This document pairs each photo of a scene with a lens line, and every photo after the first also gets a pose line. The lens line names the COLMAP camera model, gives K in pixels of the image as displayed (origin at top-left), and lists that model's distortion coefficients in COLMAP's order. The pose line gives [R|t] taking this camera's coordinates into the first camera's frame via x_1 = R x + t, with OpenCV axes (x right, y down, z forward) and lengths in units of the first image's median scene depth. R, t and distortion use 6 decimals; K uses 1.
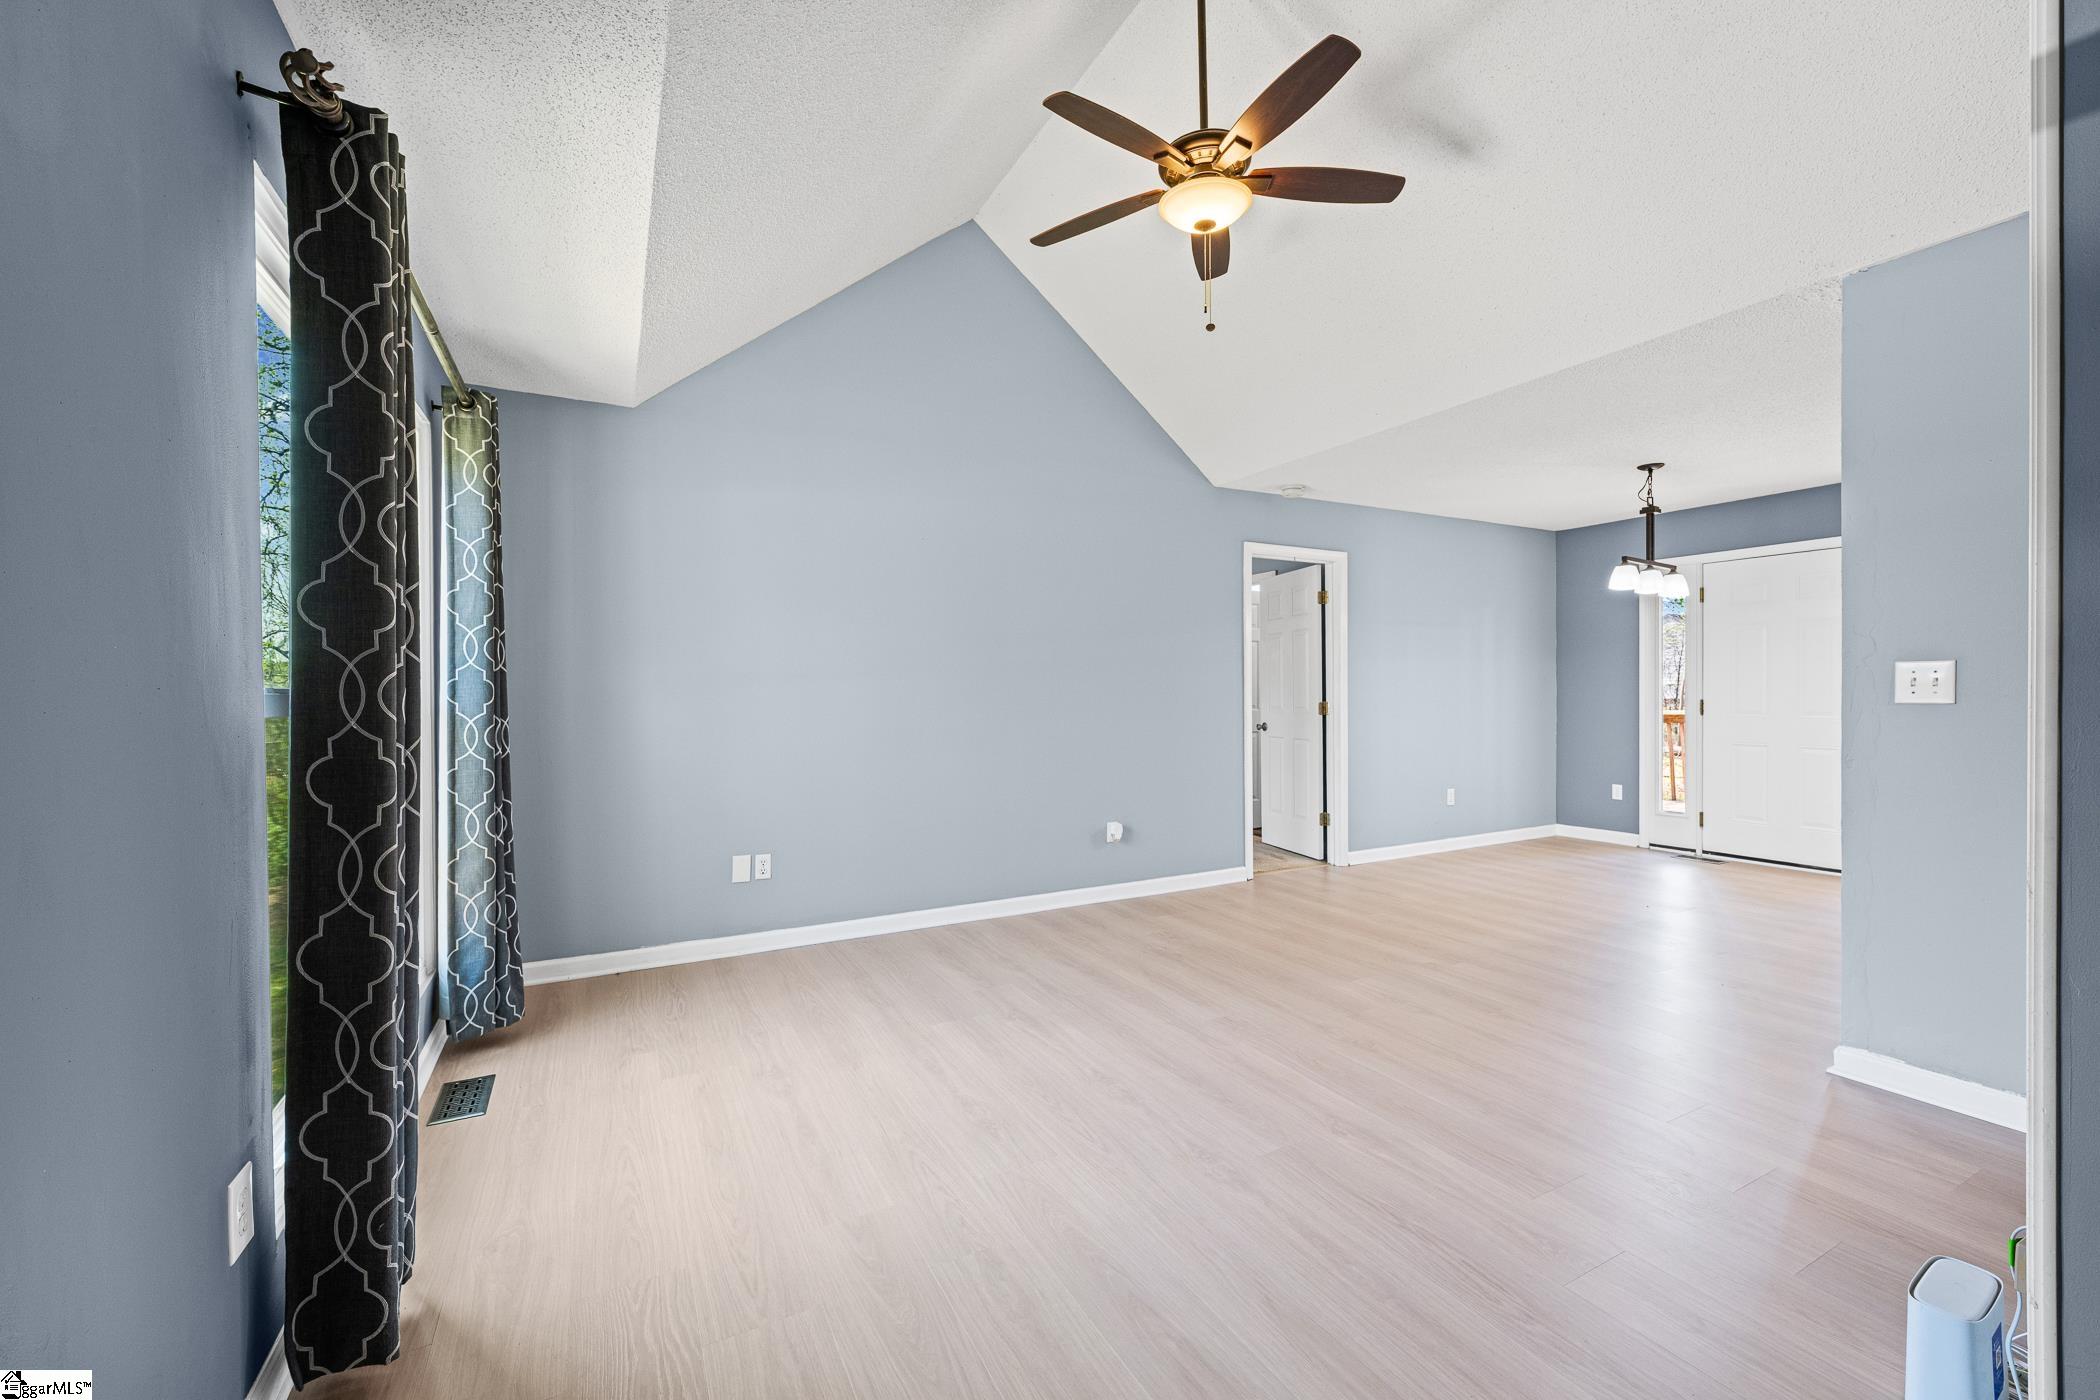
lens RADIAL K [[833.4, 0, 1044.2], [0, 833.4, 693.2], [0, 0, 1]] dist [-0.001876, 0.000002]
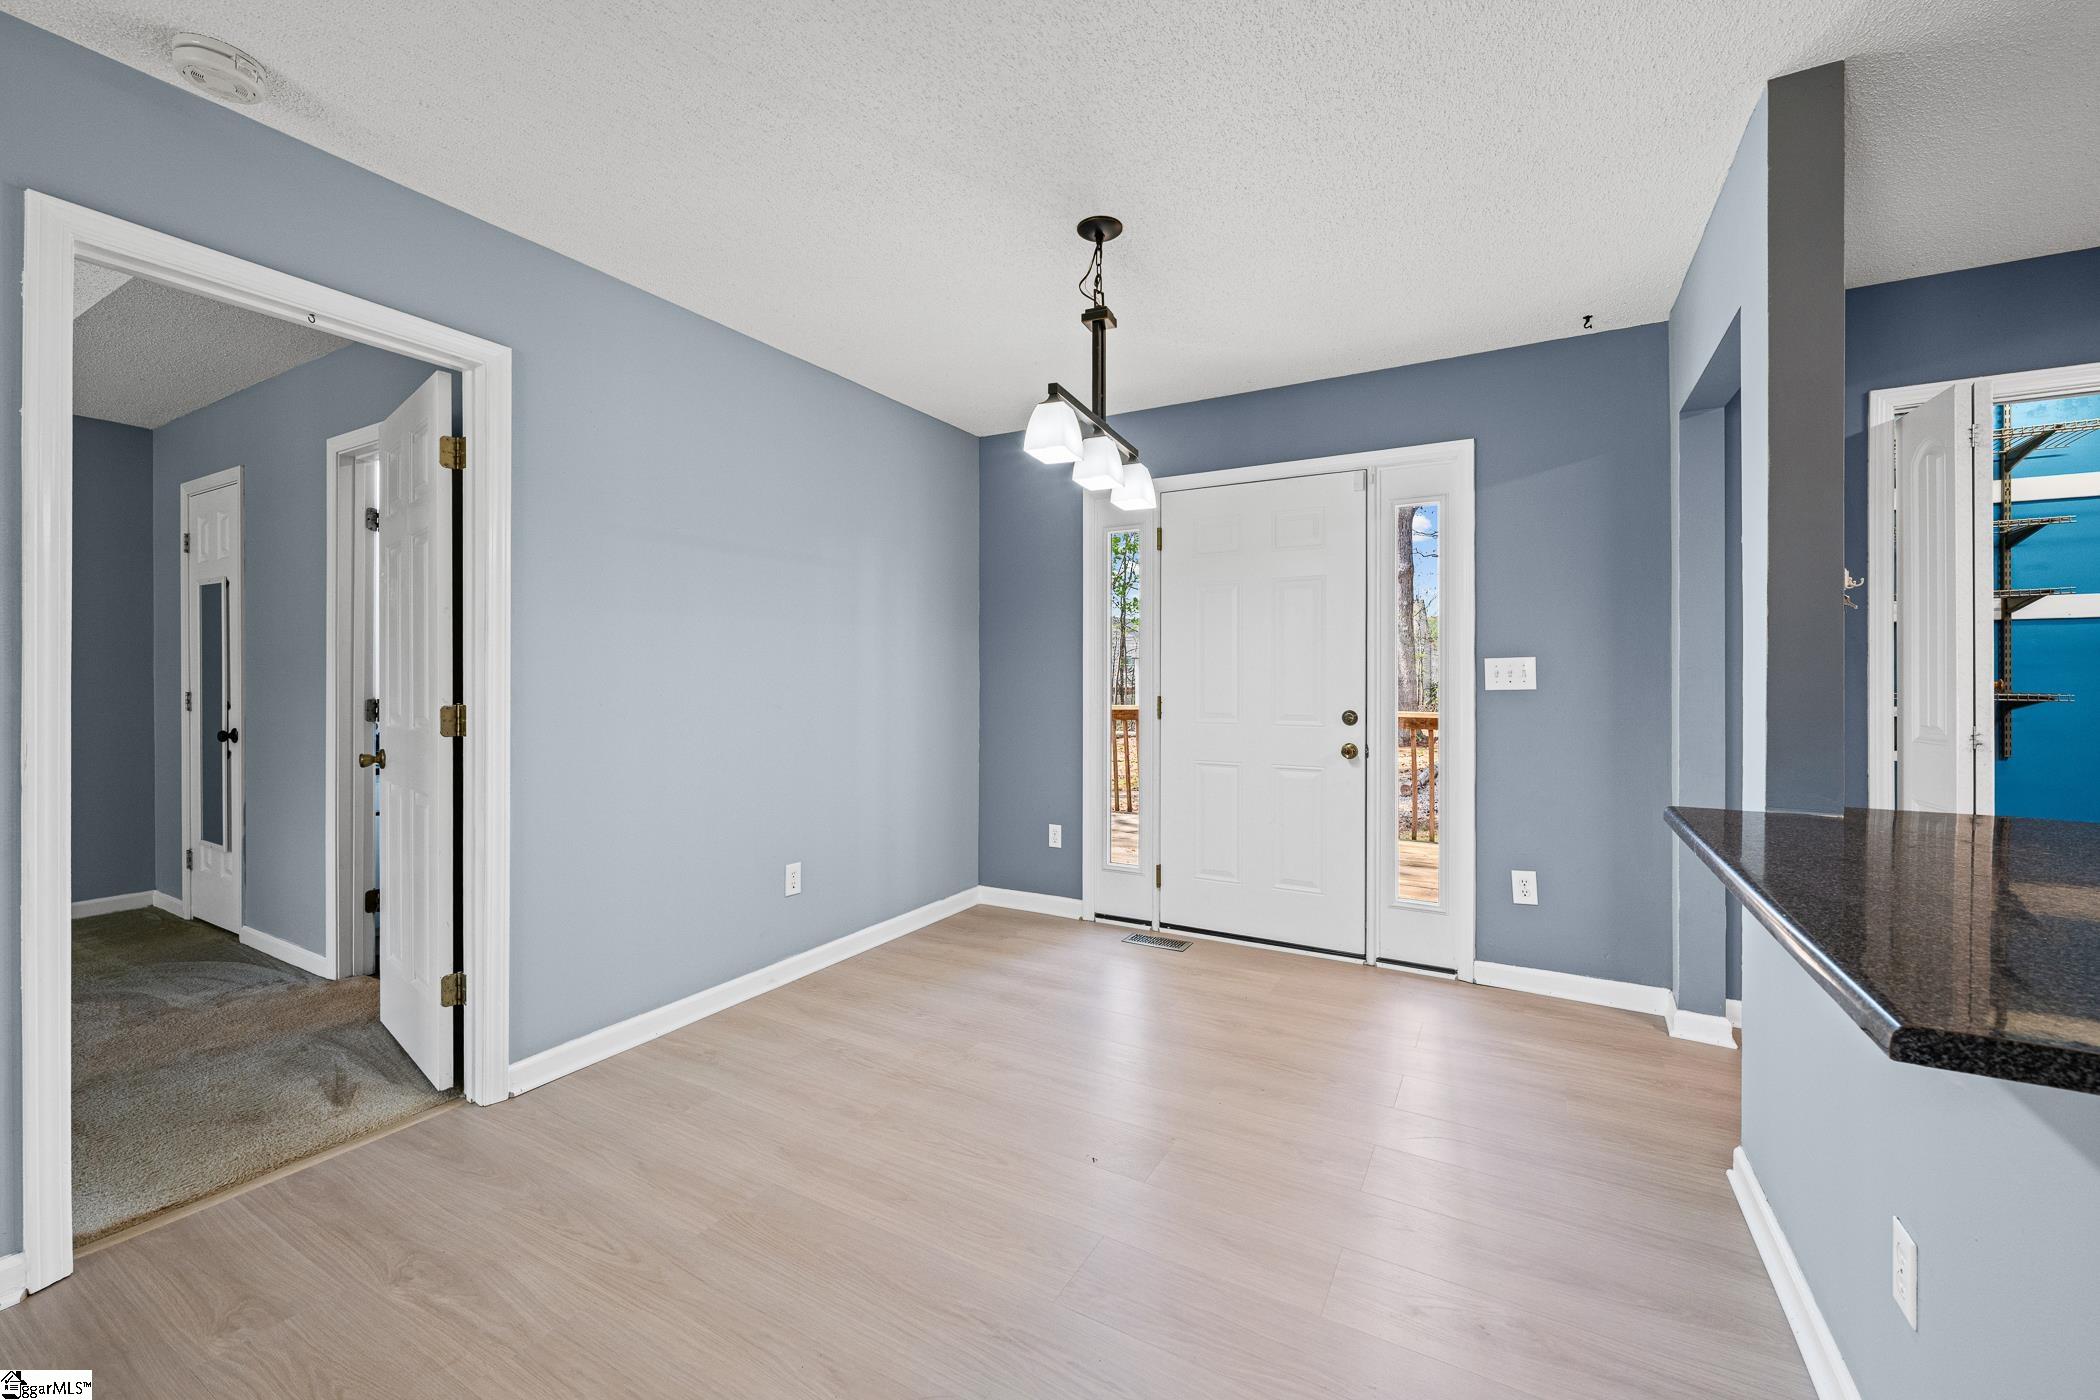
lens RADIAL K [[833.4, 0, 1044.2], [0, 833.4, 693.2], [0, 0, 1]] dist [-0.001876, 0.000002]
pose [[0.842493, -0.001801, 0.538705, 0.354668], [-0.002646, 0.999969, 0.007480, 0.001012], [-0.538701, -0.007727, 0.842462, 0.489829]]
